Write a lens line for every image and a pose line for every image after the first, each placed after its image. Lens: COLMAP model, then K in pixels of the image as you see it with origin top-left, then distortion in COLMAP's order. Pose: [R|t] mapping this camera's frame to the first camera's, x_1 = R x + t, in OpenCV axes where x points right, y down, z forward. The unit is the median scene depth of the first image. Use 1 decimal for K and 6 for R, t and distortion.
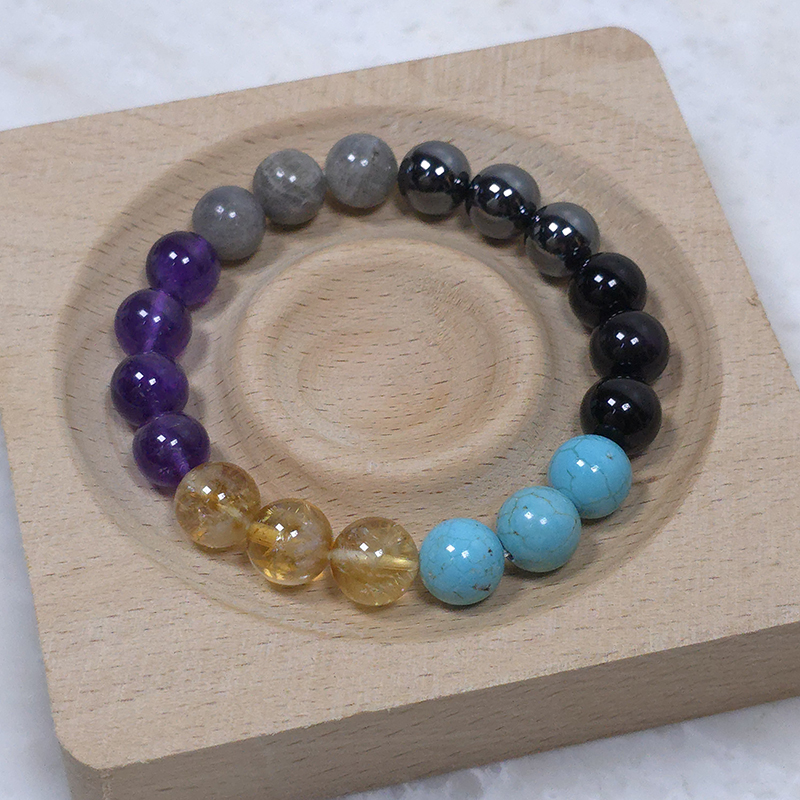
lens RADIAL K [[2309.2, 0, 382.5], [0, 2309.2, 376.5], [0, 0, 1]] dist [0.183386, 0.000000]
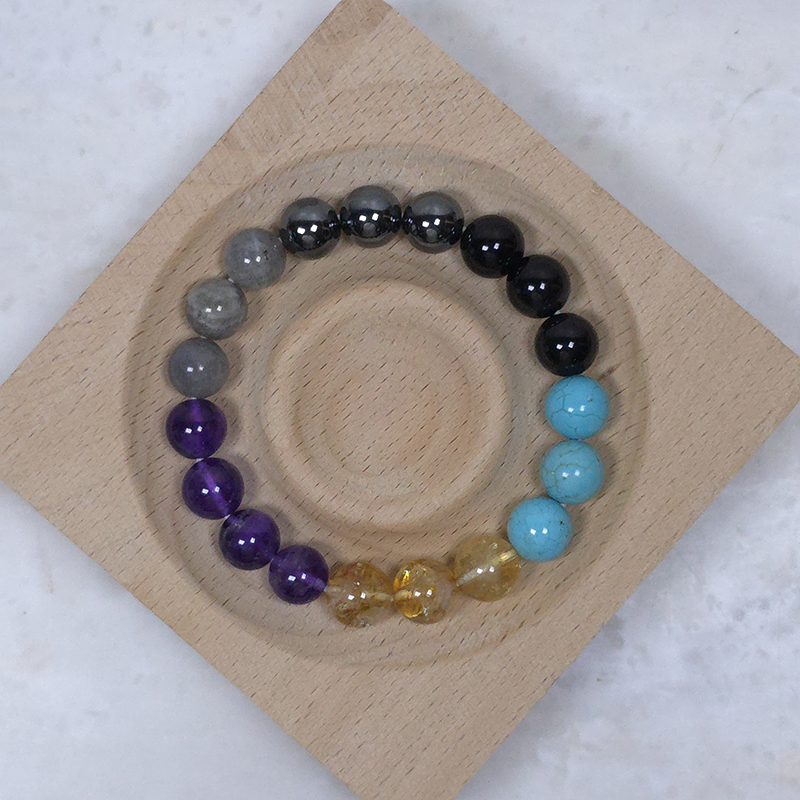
lens RADIAL K [[2309.2, 0, 400.8], [0, 2309.2, 402.0], [0, 0, 1]] dist [0.183386, 0.000000]
pose [[0.817361, -0.576100, -0.005447, 0.016955], [0.489795, 0.689873, 0.533081, -0.670786], [-0.303350, -0.438388, 0.846046, -0.060796]]
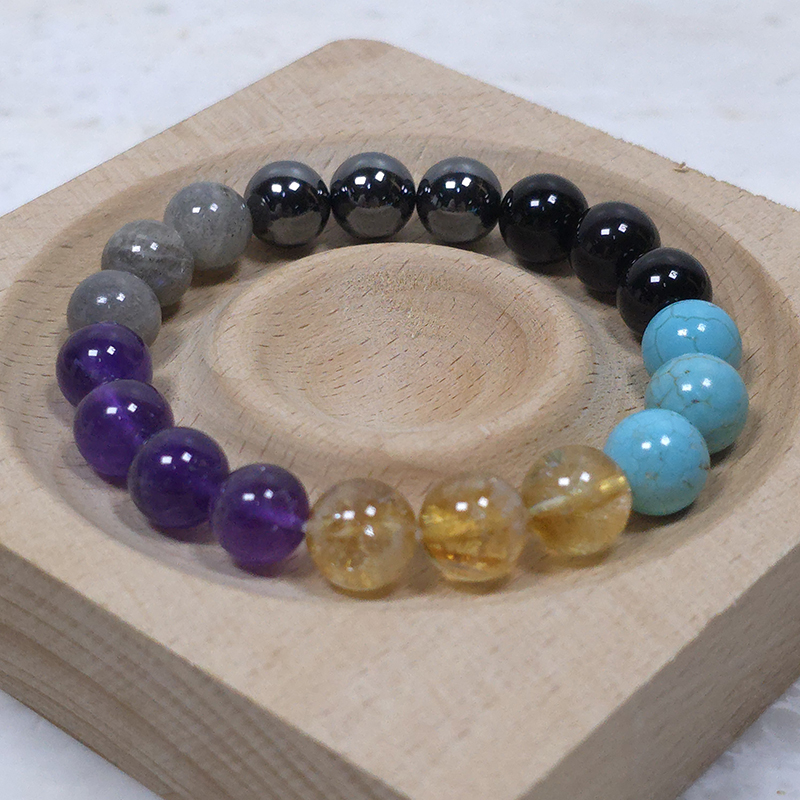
lens RADIAL K [[2309.2, 0, 404.0], [0, 2309.2, 370.9], [0, 0, 1]] dist [0.183386, 0.000000]
pose [[0.803587, -0.346231, 0.484119, -0.394378], [0.478329, 0.859718, -0.179125, 0.146127], [-0.354188, 0.375510, 0.856471, 0.300474]]
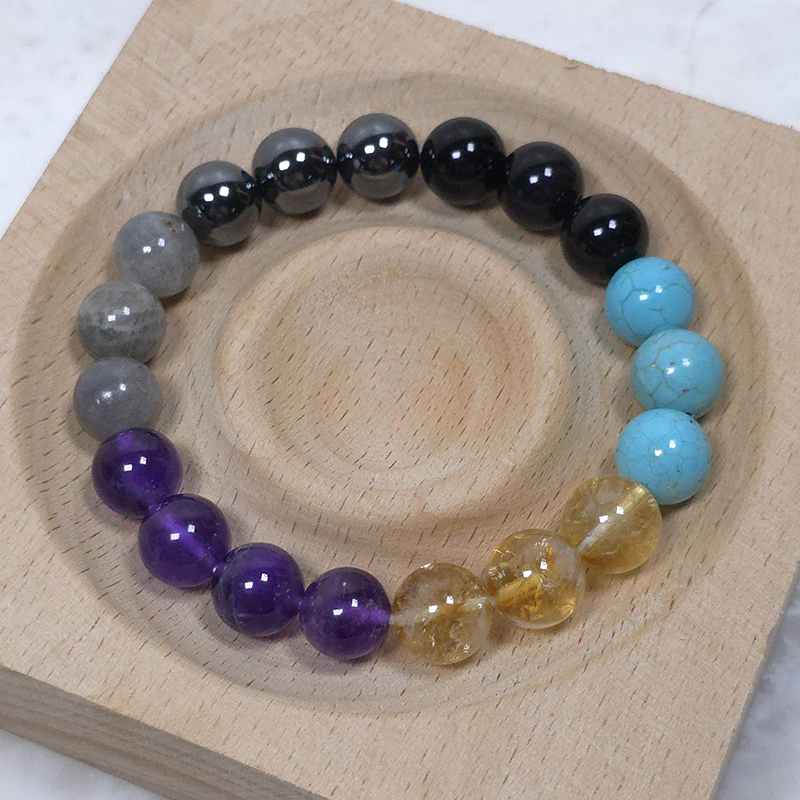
lens RADIAL K [[2309.2, 0, 386.6], [0, 2309.2, 395.6], [0, 0, 1]] dist [0.183386, 0.000000]
pose [[0.603390, -0.687406, 0.404219, -0.358089], [0.657661, 0.715631, 0.235276, -0.208249], [-0.451002, 0.123876, 0.883884, 0.227818]]
